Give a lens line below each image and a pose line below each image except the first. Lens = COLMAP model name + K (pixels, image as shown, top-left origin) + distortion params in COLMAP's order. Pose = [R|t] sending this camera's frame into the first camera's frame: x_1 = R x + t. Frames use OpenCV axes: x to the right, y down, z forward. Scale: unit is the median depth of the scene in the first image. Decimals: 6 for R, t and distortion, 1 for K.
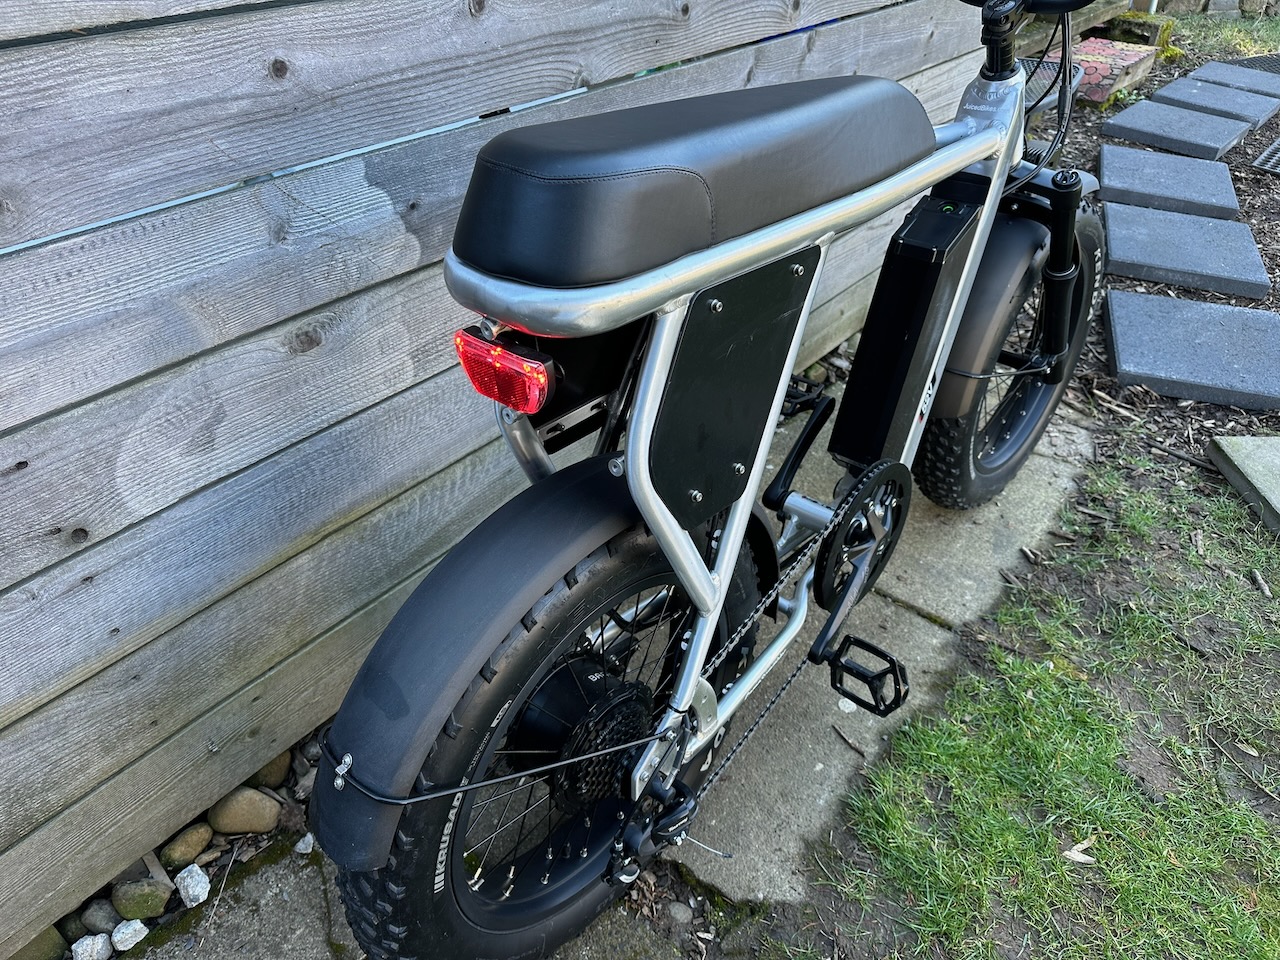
lens RADIAL K [[906.4, 0, 634.8], [0, 906.4, 487.5], [0, 0, 1]] dist [0.024012, -0.033381]
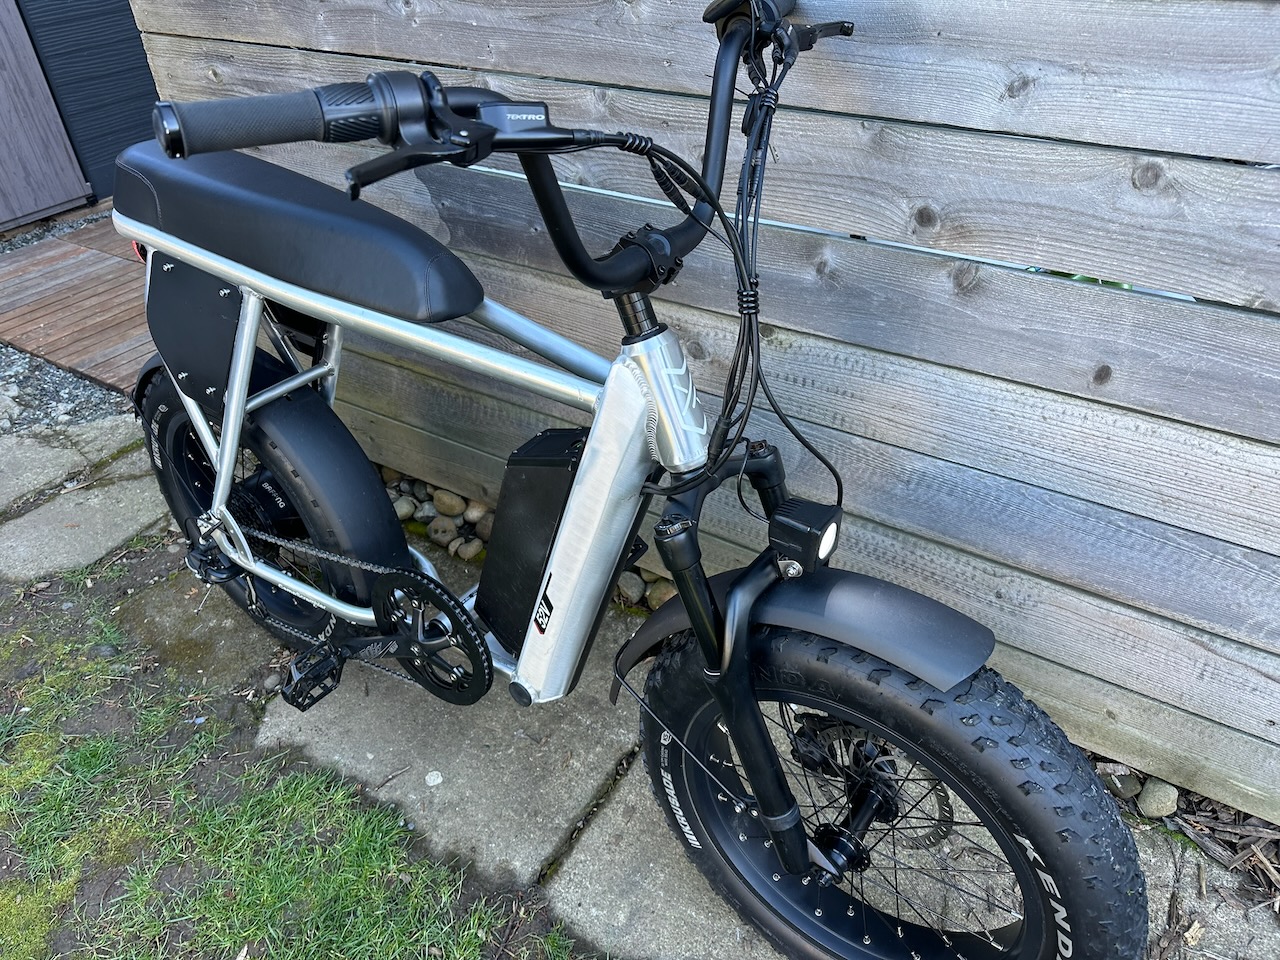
lens RADIAL K [[906.4, 0, 634.8], [0, 906.4, 487.5], [0, 0, 1]] dist [0.024012, -0.033381]
pose [[0.114318, 0.591803, -0.797935, 1.122130], [-0.565946, 0.698919, 0.437284, -0.732410], [0.816478, 0.401598, 0.414827, 0.763601]]
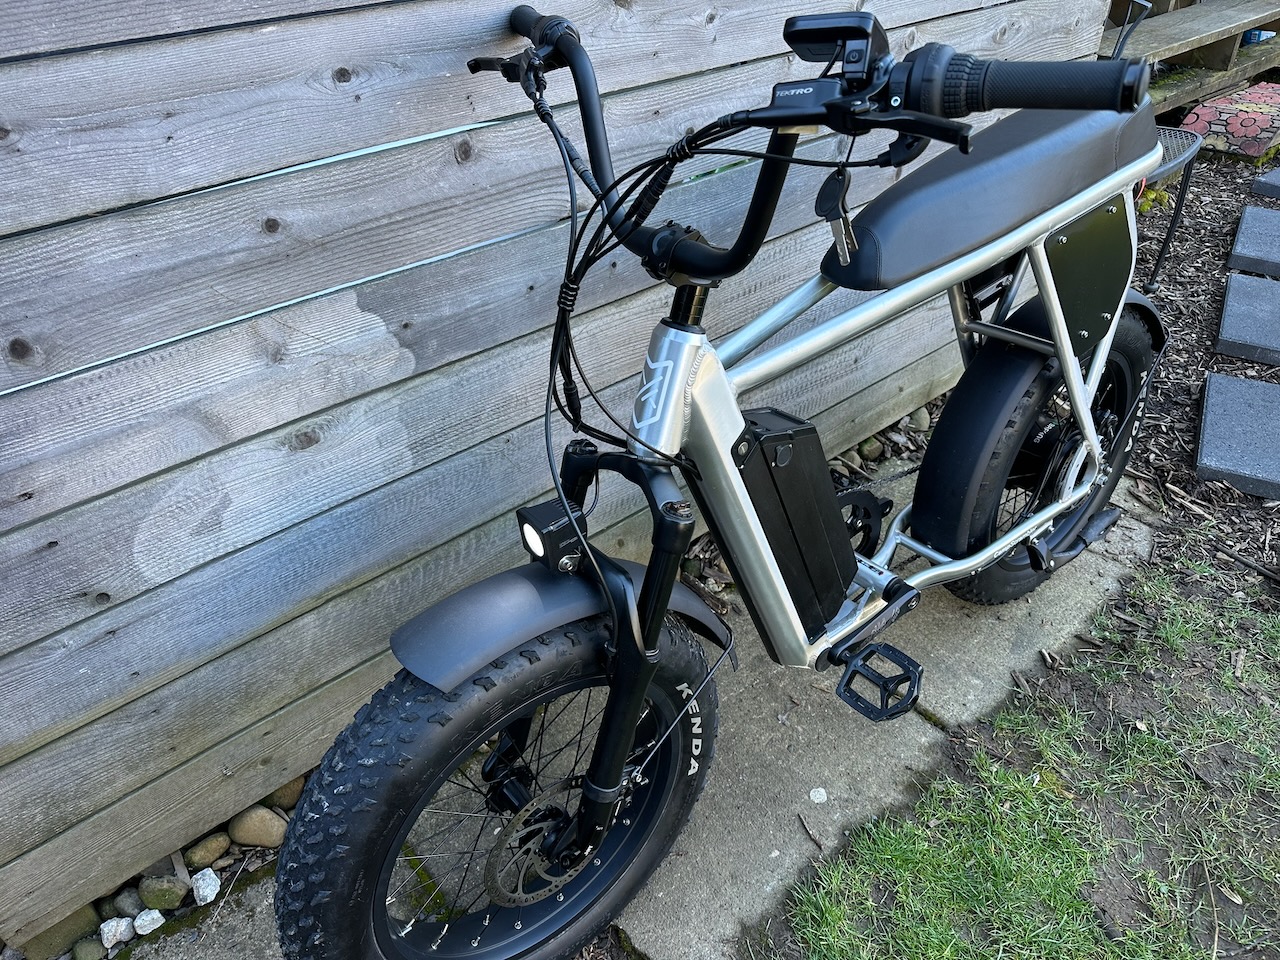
lens RADIAL K [[904.9, 0, 643.4], [0, 904.9, 492.9], [0, 0, 1]] dist [0.029296, -0.041991]
pose [[0.983250, 0.070045, -0.168265, 0.233865], [-0.070936, 0.997481, 0.000717, -0.110350], [0.167891, 0.011231, 0.985742, -0.064751]]
